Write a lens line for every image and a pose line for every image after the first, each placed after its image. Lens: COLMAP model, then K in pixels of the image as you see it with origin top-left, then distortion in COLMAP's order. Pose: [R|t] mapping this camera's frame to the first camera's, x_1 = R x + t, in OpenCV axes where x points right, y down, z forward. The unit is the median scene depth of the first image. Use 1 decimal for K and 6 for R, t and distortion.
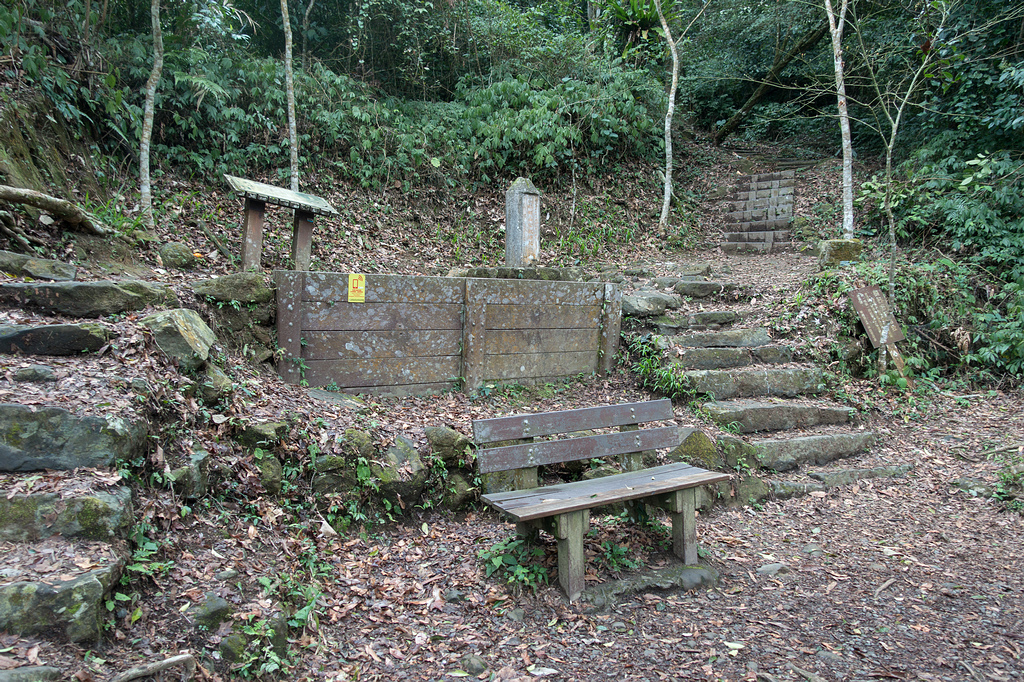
lens RADIAL K [[697.8, 0, 512.0], [0, 697.8, 341.0], [0, 0, 1]] dist [0.005963, -0.009179]
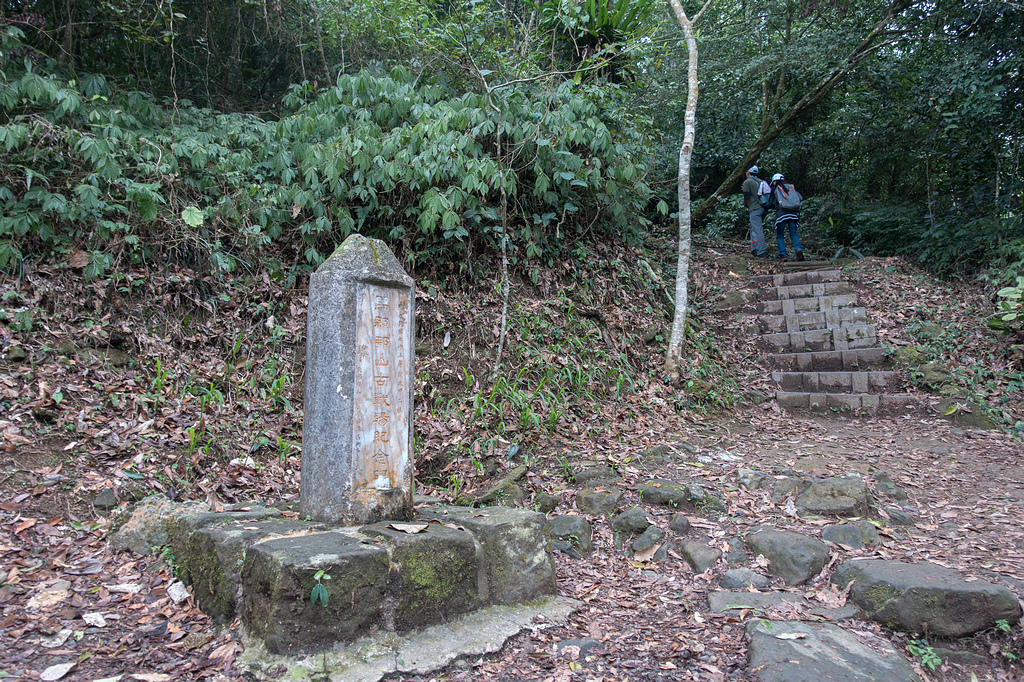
lens RADIAL K [[697.8, 0, 512.0], [0, 697.8, 341.0], [0, 0, 1]] dist [0.005963, -0.009179]
pose [[0.991651, 0.015536, 0.128011, 0.034229], [0.004057, 0.988466, -0.151389, -0.104724], [-0.128886, 0.150644, 0.980150, 0.525609]]
